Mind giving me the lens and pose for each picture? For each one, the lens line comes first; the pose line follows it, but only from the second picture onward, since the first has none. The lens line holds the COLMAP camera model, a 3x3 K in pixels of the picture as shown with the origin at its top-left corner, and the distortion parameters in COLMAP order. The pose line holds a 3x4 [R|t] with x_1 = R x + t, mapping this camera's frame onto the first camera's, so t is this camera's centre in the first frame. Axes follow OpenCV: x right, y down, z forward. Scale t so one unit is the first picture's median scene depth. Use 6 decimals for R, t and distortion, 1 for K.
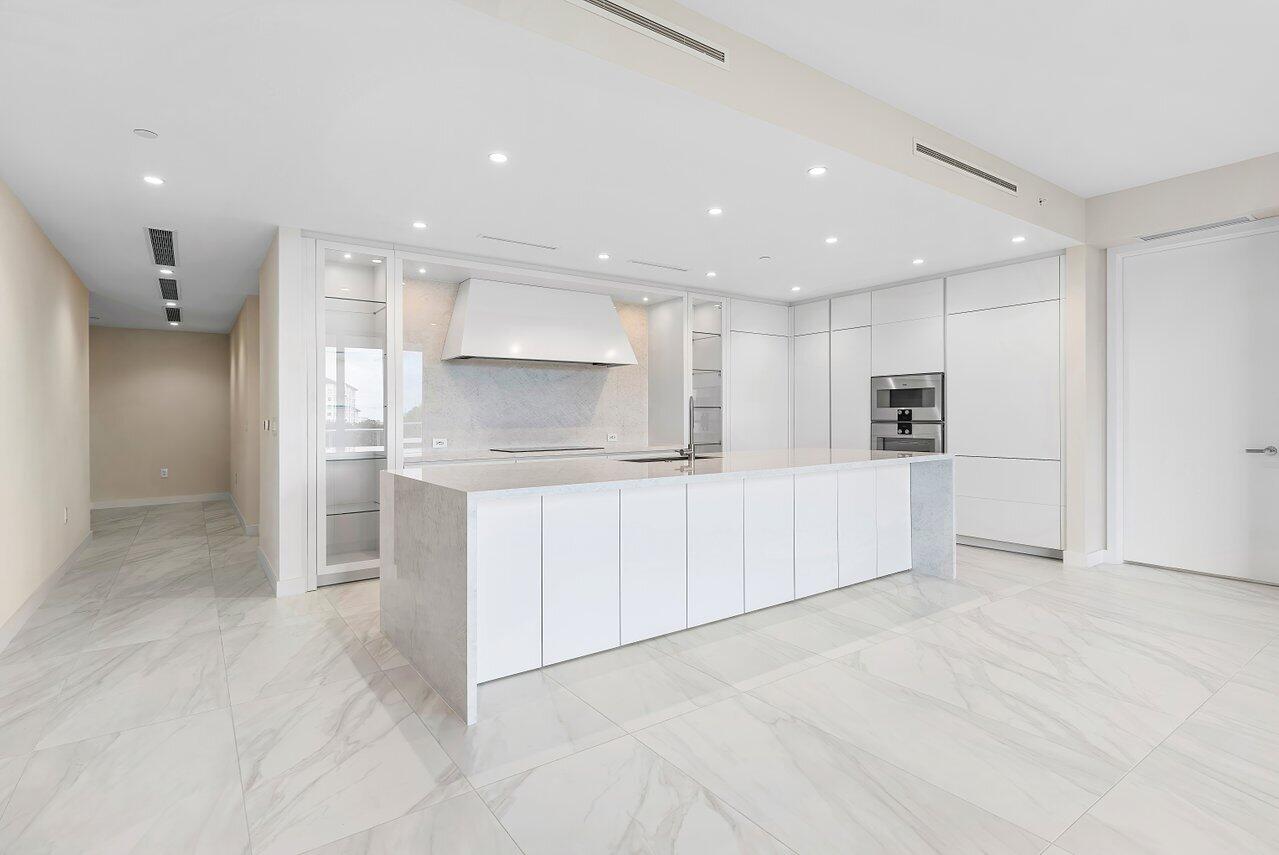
lens RADIAL K [[631.5, 0, 645.6], [0, 631.5, 418.3], [0, 0, 1]] dist [0.002778, 0.000014]
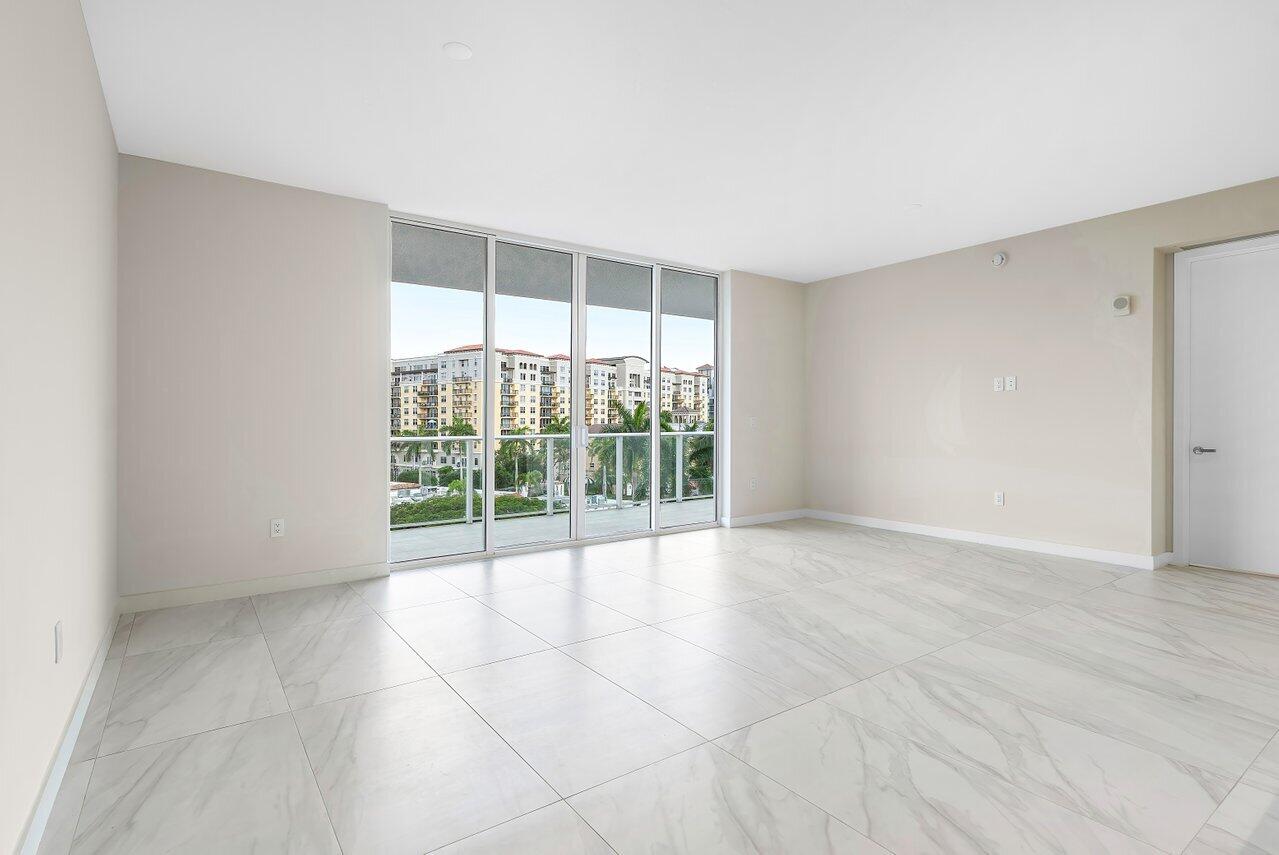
lens RADIAL K [[631.5, 0, 645.6], [0, 631.5, 418.3], [0, 0, 1]] dist [0.002778, 0.000014]
pose [[-0.999941, 0.010337, 0.003402, 0.949869], [0.010330, 0.999944, -0.002252, -0.003686], [-0.003425, -0.002217, -0.999992, 1.740016]]
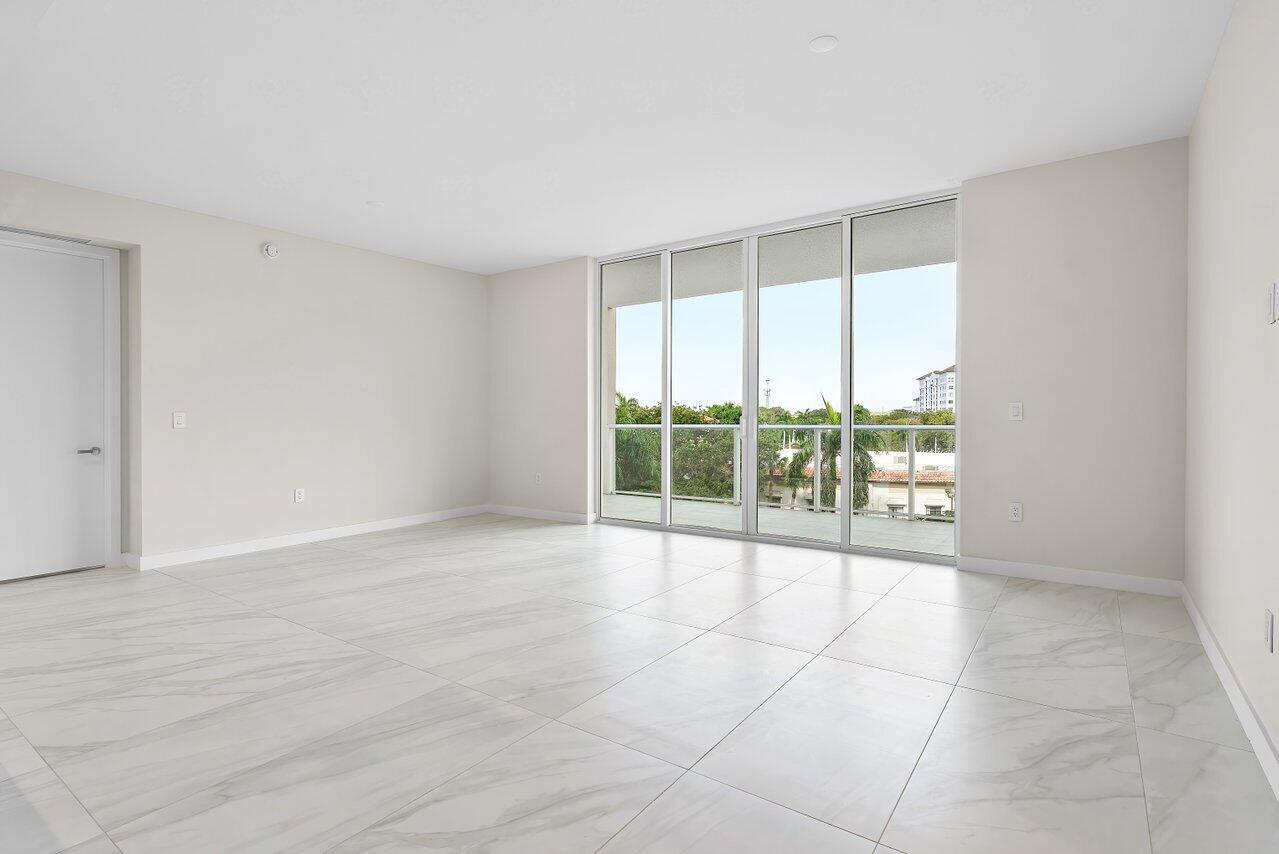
lens RADIAL K [[631.5, 0, 645.6], [0, 631.5, 417.8], [0, 0, 1]] dist [0.002778, 0.000014]
pose [[-0.319741, 0.000671, 0.947505, -0.601860], [0.014248, 0.999890, 0.004100, 0.005453], [-0.947398, 0.014811, -0.319715, 0.620580]]
